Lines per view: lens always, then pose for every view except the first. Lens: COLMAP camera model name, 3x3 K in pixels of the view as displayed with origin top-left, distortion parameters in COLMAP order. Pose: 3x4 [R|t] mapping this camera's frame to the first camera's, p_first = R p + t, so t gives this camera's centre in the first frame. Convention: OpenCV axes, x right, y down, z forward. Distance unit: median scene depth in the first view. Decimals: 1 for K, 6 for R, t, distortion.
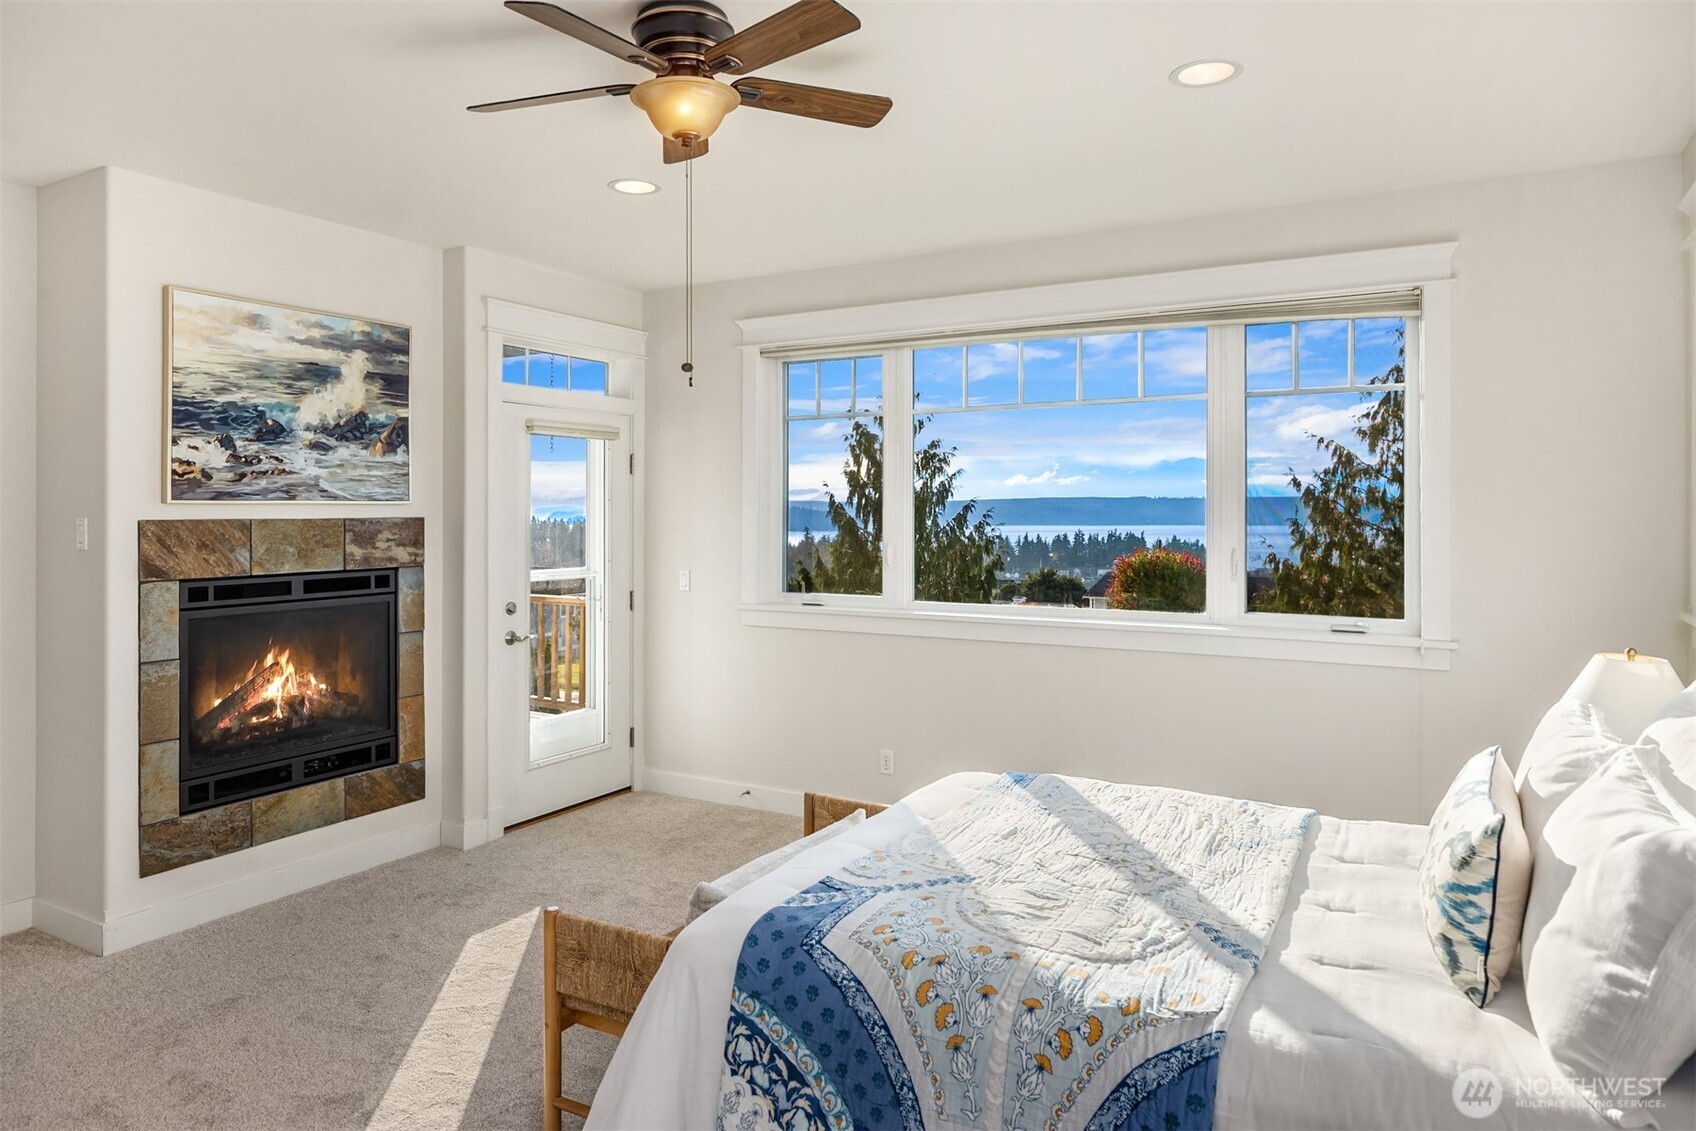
lens RADIAL K [[1079.3, 0, 815.9], [0, 1079.3, 517.0], [0, 0, 1]] dist [0.001375, 0.000337]
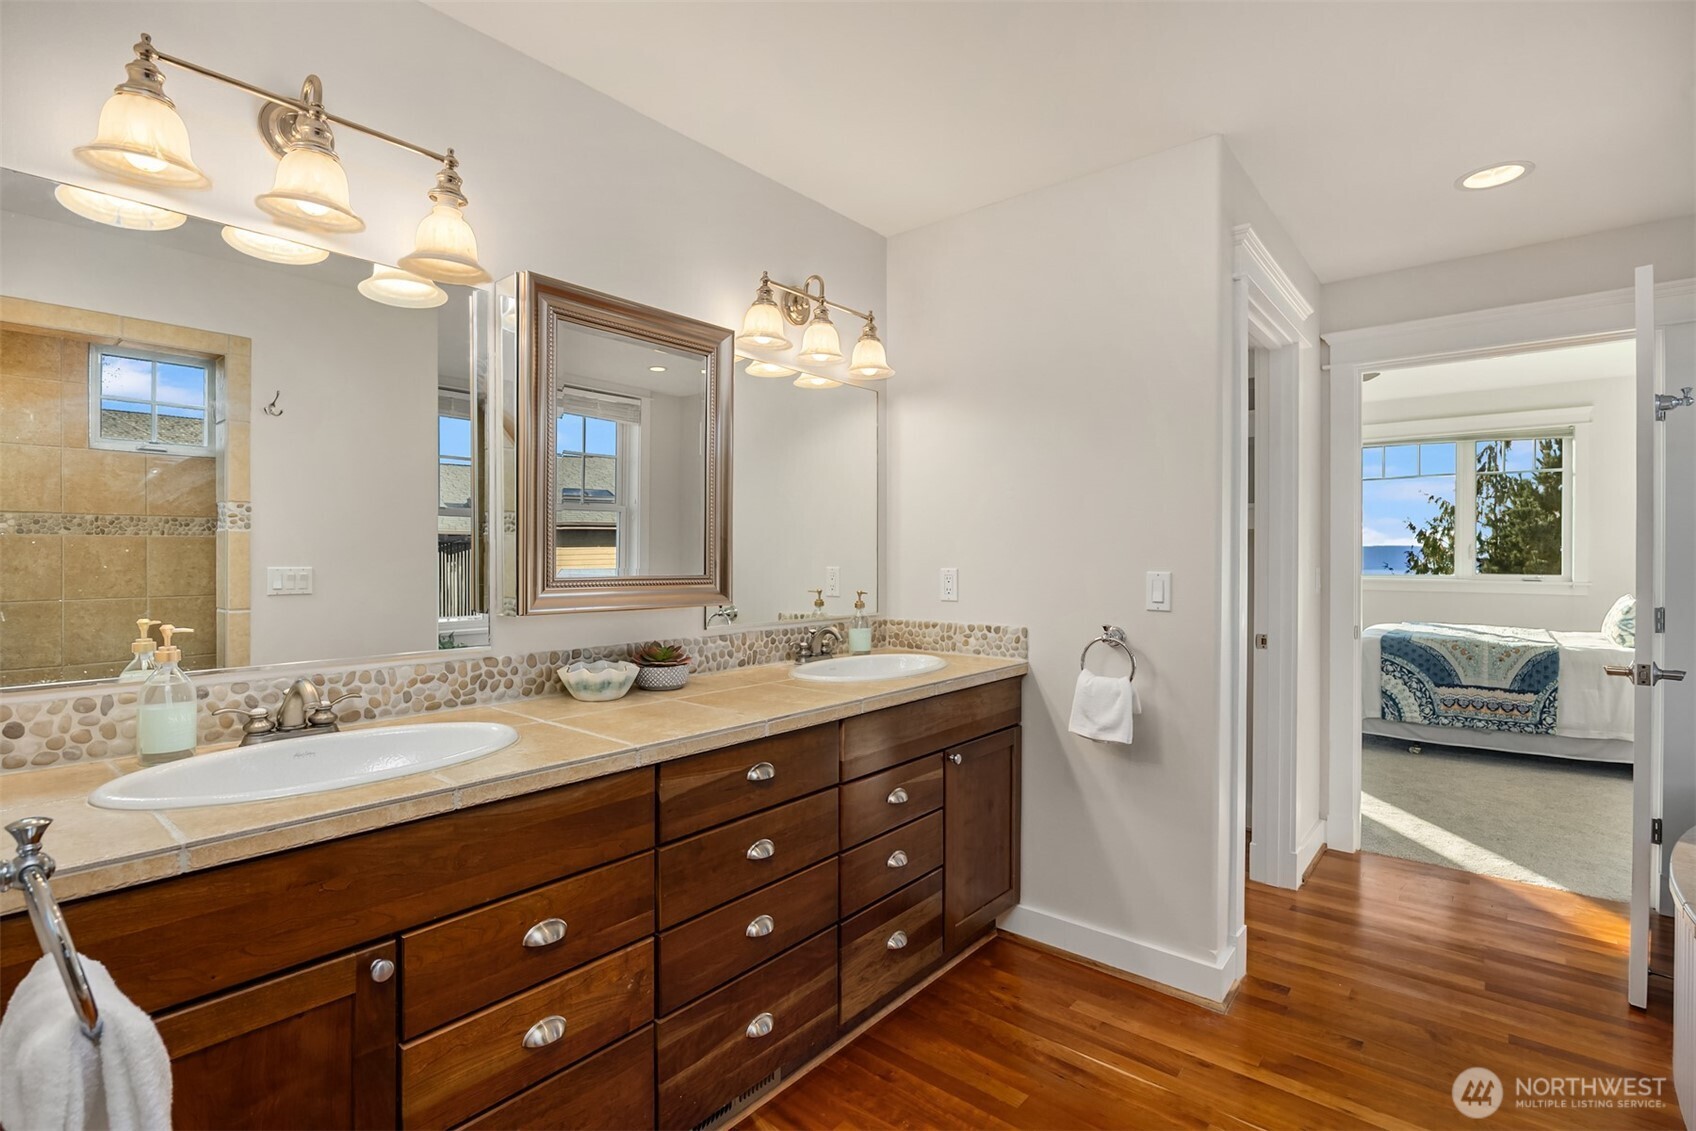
lens RADIAL K [[793.9, 0, 846.9], [0, 793.9, 558.9], [0, 0, 1]] dist [-0.003889, 0.000784]
pose [[0.987005, 0.004700, -0.160618, -0.225355], [-0.004620, 0.999989, 0.000874, 0.023465], [0.160620, -0.000121, 0.987016, -0.294333]]
